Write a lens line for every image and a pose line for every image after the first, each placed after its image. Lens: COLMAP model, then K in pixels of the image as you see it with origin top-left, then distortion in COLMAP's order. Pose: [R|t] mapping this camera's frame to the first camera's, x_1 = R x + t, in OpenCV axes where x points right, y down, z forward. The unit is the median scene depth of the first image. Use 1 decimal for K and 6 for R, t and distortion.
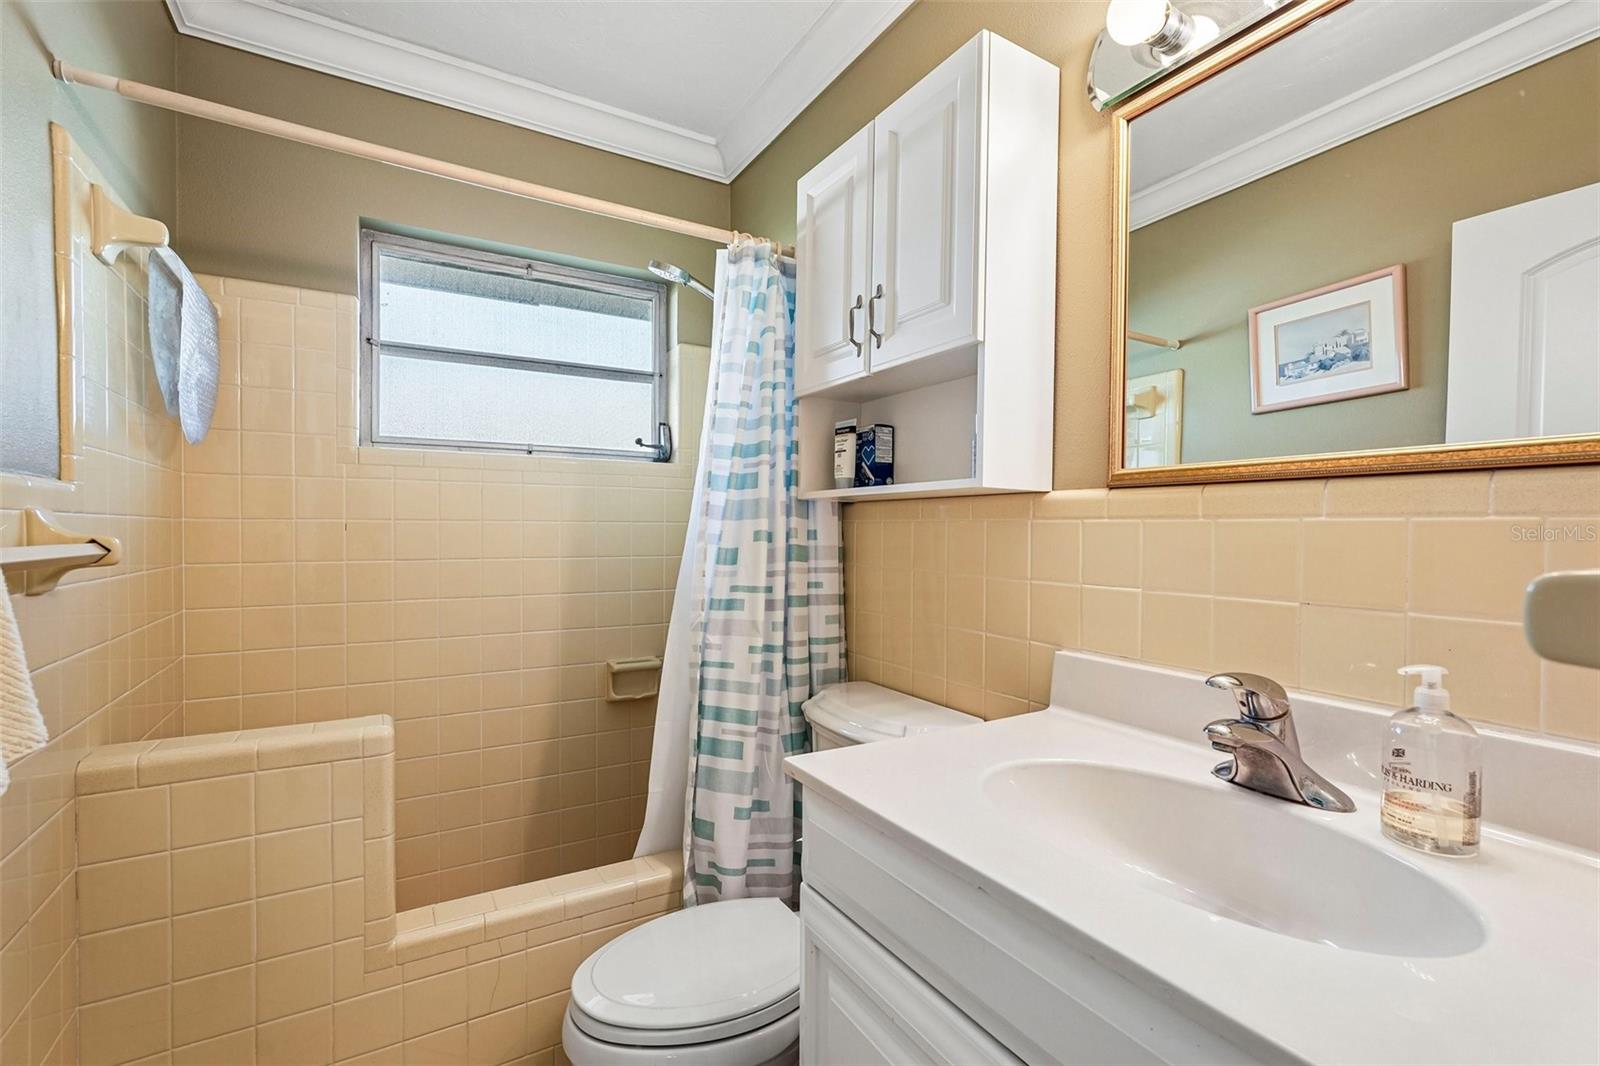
lens RADIAL K [[706.9, 0, 795.6], [0, 706.9, 536.9], [0, 0, 1]] dist [-0.004835, 0.002644]
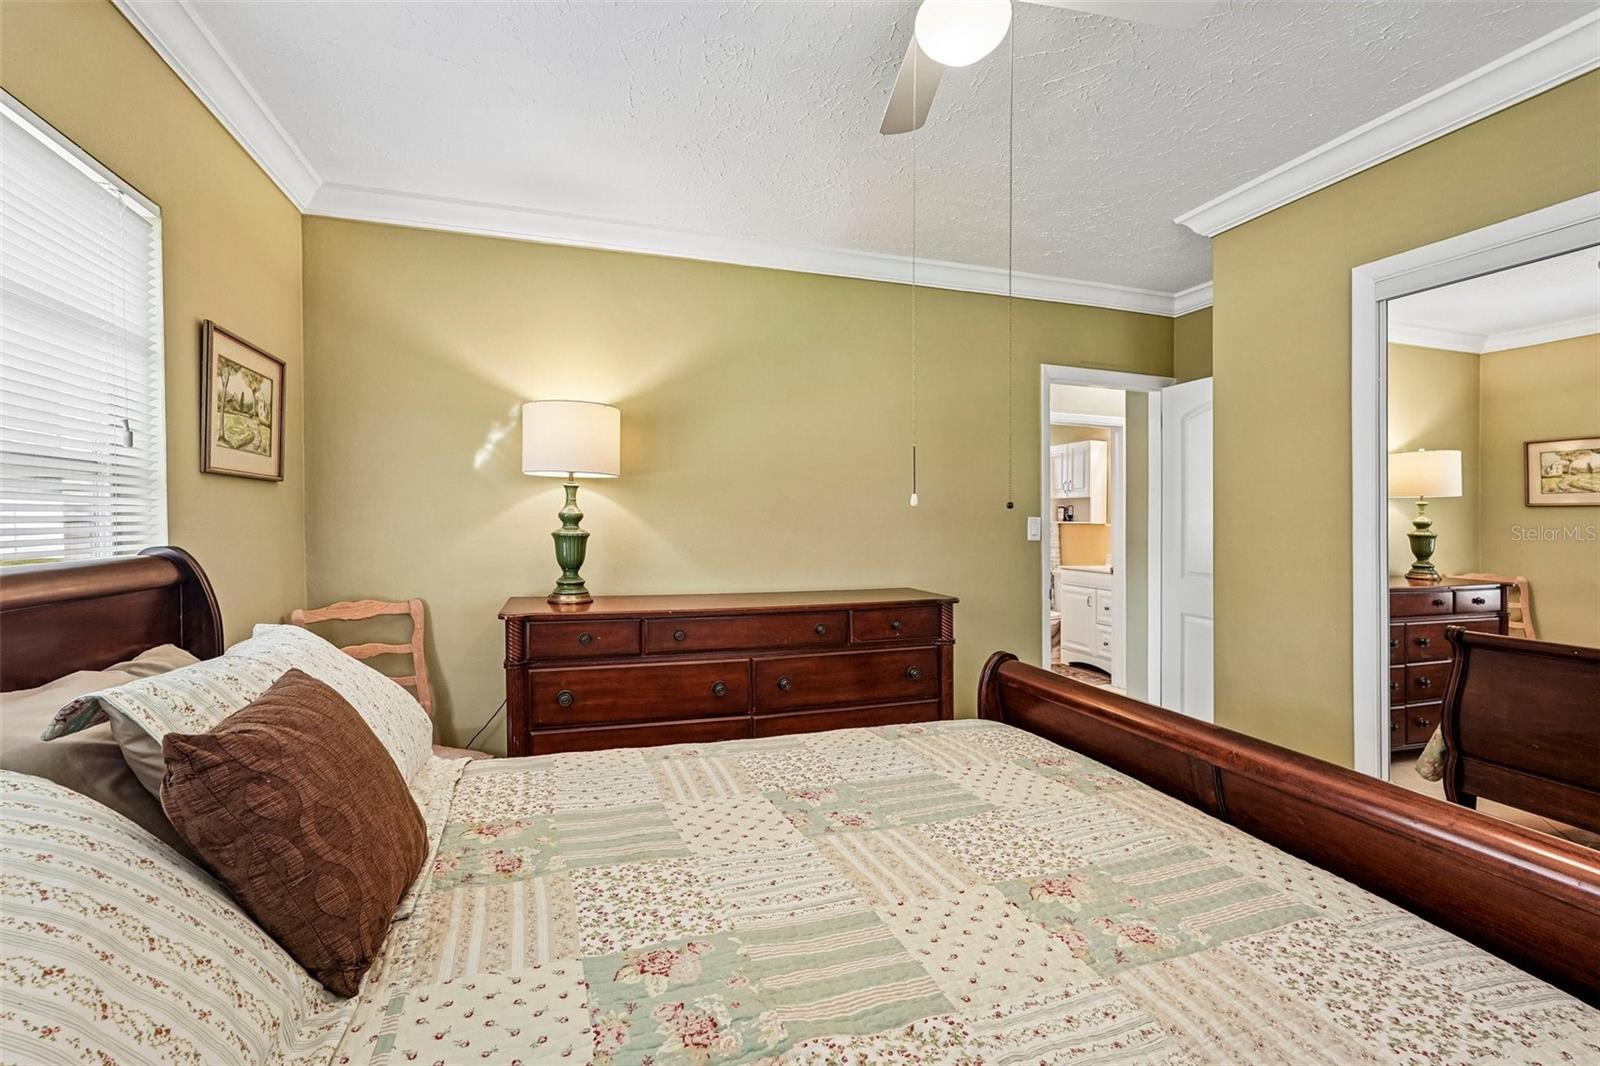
lens RADIAL K [[706.9, 0, 805.8], [0, 706.9, 526.0], [0, 0, 1]] dist [-0.004835, 0.002644]
pose [[0.974888, -0.001274, -0.222690, -0.506925], [0.000363, 0.999991, -0.004131, -0.021600], [0.222694, 0.003946, 0.974880, -3.684382]]
